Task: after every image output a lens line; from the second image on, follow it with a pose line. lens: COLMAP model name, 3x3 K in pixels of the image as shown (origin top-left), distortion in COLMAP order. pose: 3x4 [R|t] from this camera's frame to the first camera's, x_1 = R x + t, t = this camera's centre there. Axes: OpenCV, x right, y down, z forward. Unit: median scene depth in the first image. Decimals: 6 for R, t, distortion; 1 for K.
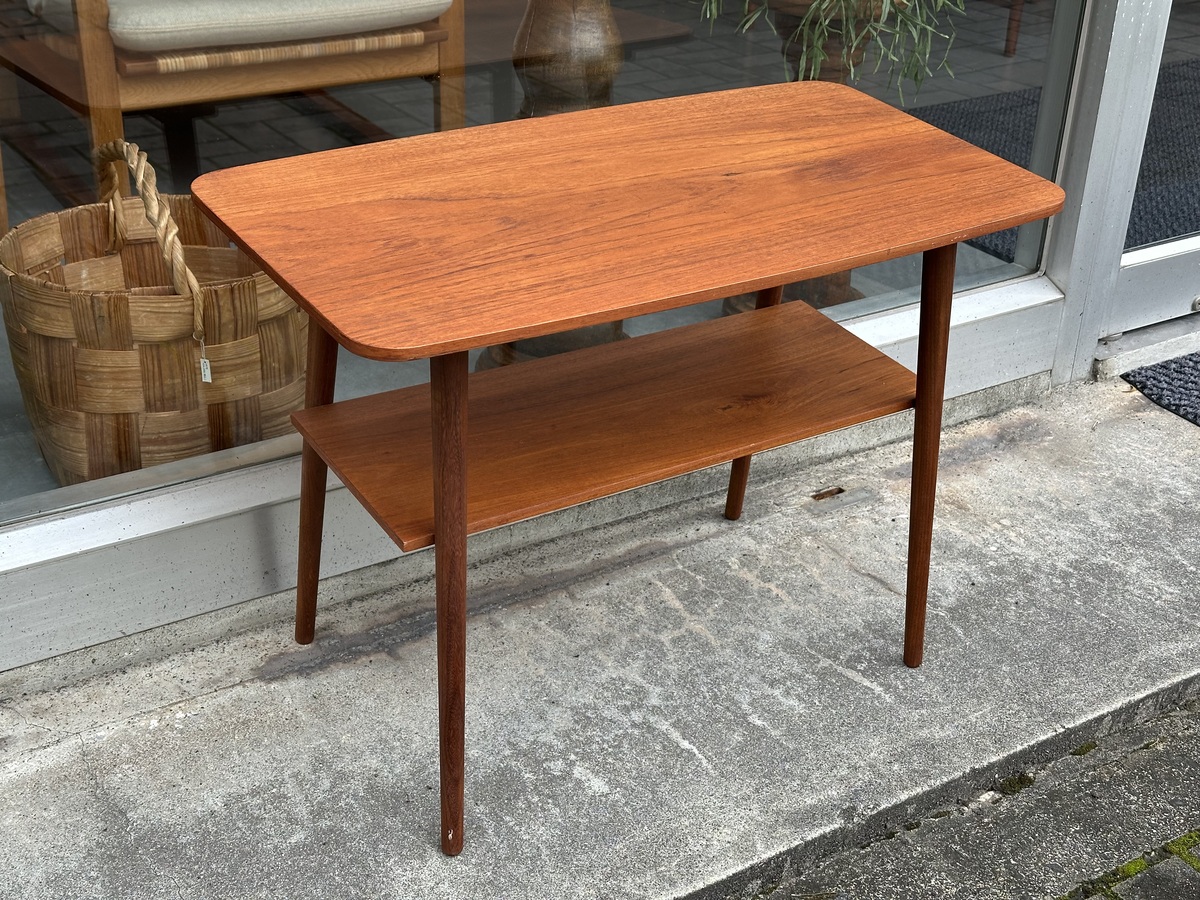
lens RADIAL K [[1683.3, 0, 618.2], [0, 1683.3, 453.1], [0, 0, 1]] dist [0.109408, 0.000000]
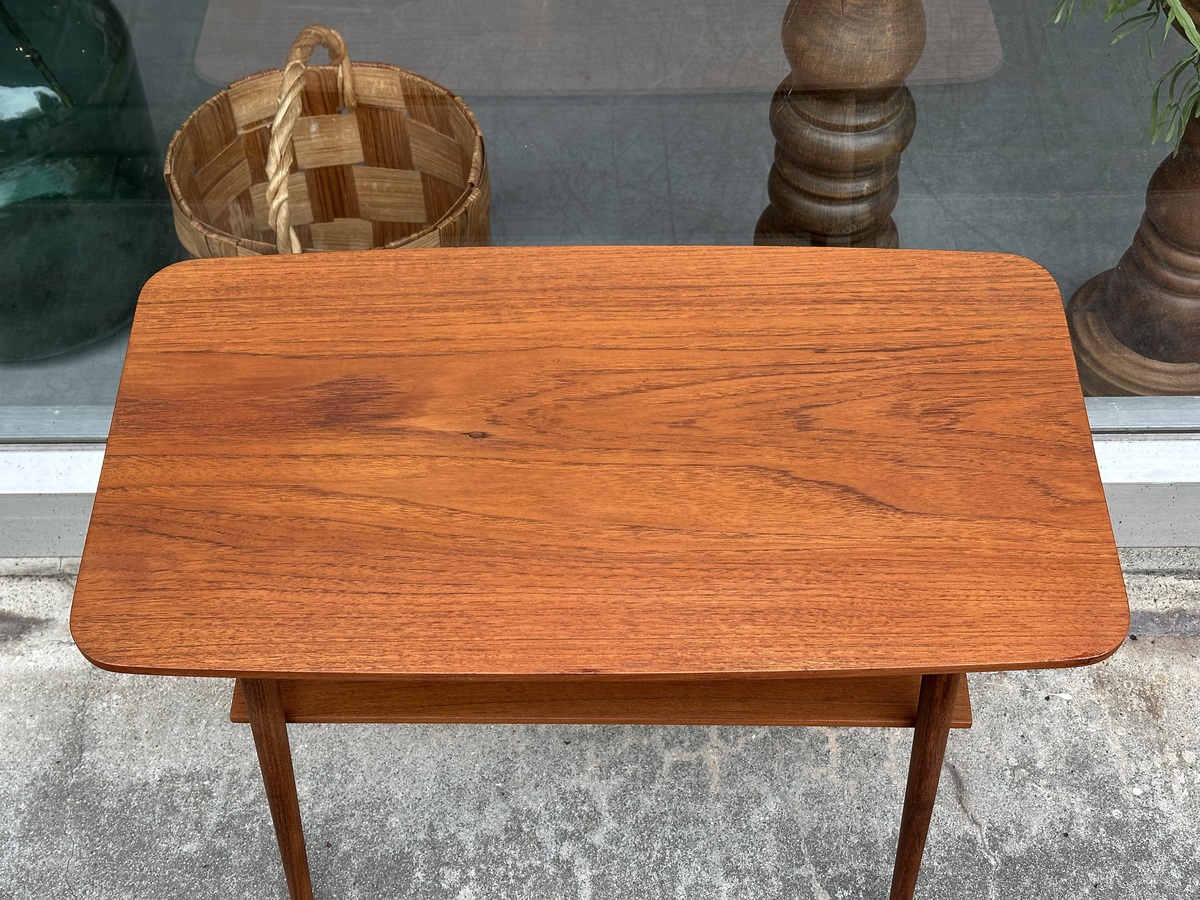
lens RADIAL K [[1683.3, 0, 612.0], [0, 1683.3, 462.9], [0, 0, 1]] dist [0.109408, 0.000000]
pose [[0.836179, 0.396079, -0.379376, 0.276845], [-0.218426, 0.874985, 0.432077, -0.407635], [0.503085, -0.278429, 0.818158, 0.261216]]
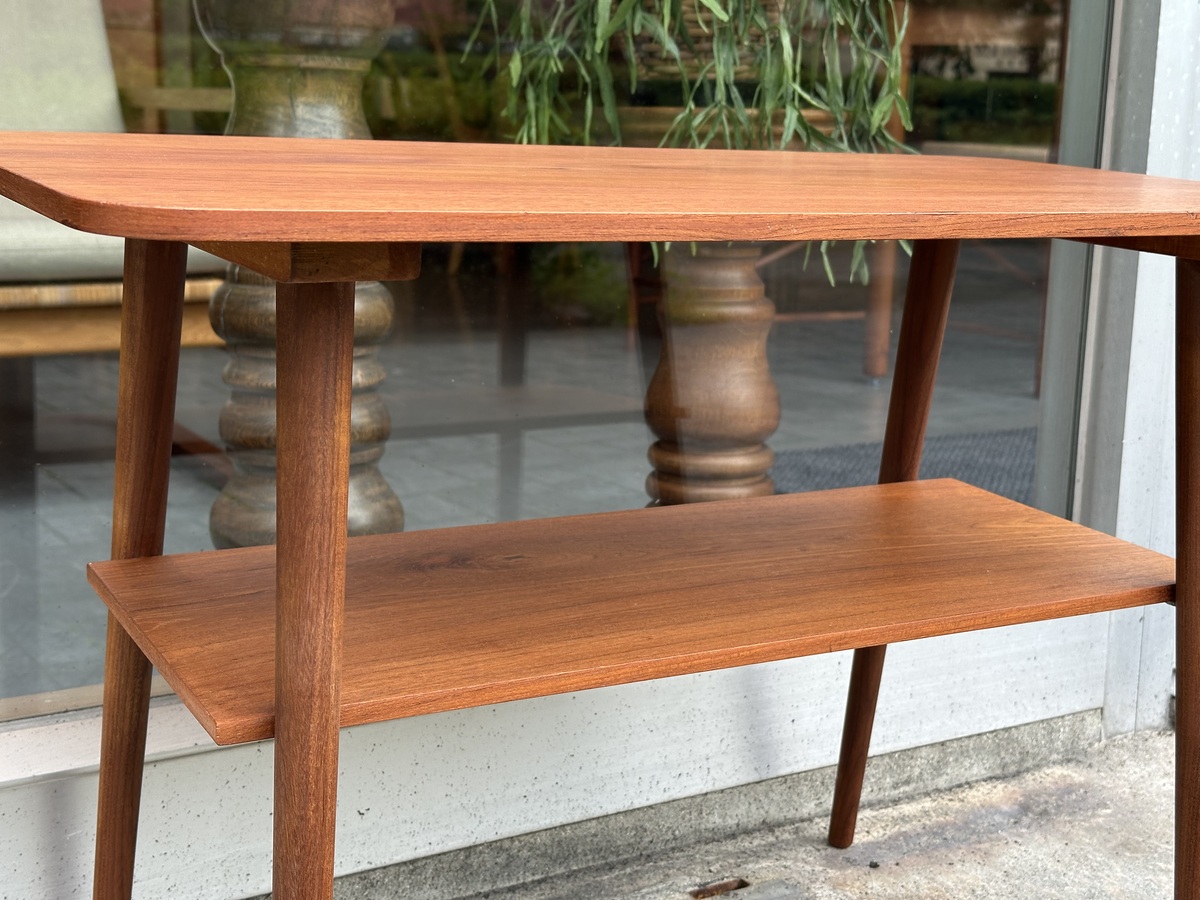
lens RADIAL K [[1683.3, 0, 620.9], [0, 1683.3, 467.6], [0, 0, 1]] dist [0.109408, 0.000000]
pose [[0.998938, -0.009663, -0.045056, 0.131518], [-0.003179, 0.960985, -0.276581, 0.051258], [0.045971, 0.276430, 0.959934, 0.445178]]
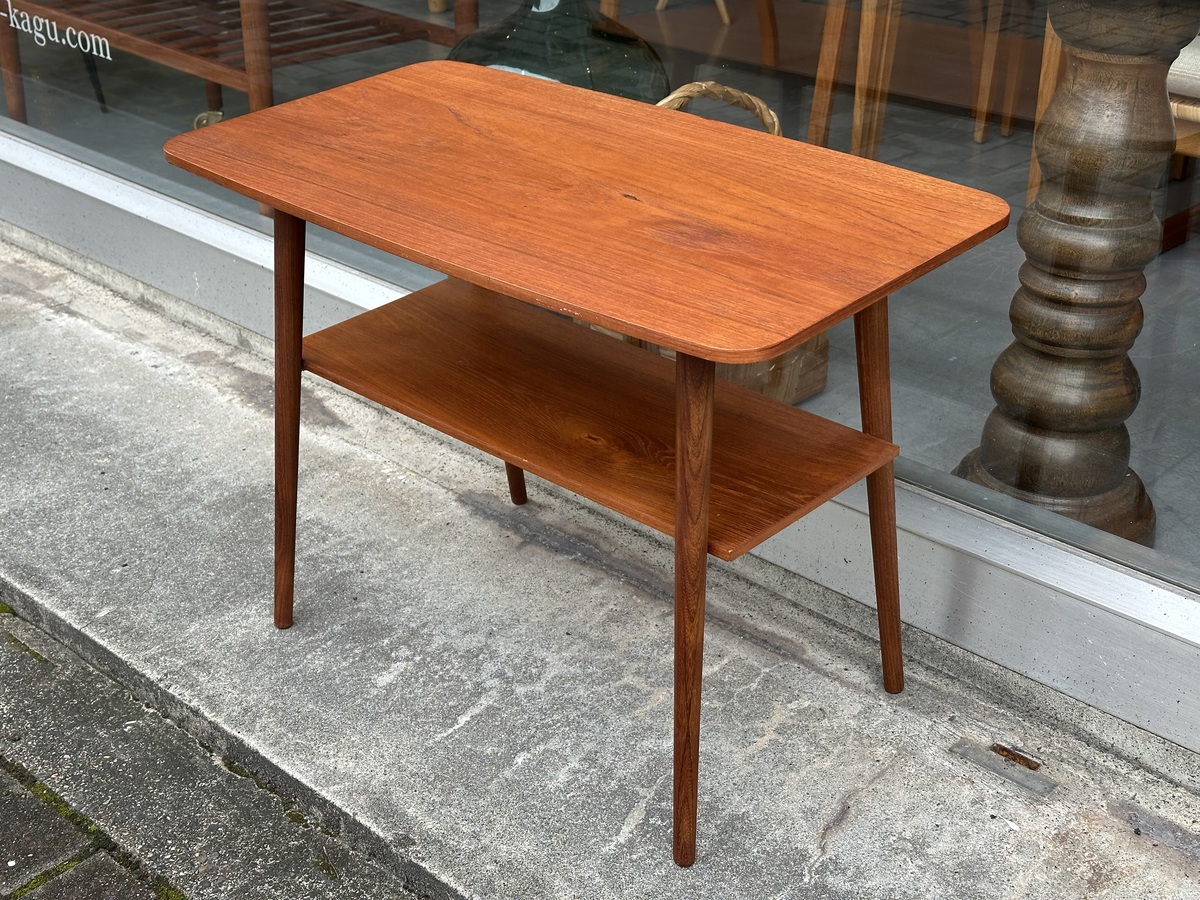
lens RADIAL K [[1683.3, 0, 595.5], [0, 1683.3, 454.4], [0, 0, 1]] dist [0.109408, 0.000000]
pose [[0.233162, 0.409871, -0.881840, 0.774838], [-0.449083, 0.849726, 0.276206, -0.241292], [0.862531, 0.331618, 0.382190, 0.556361]]
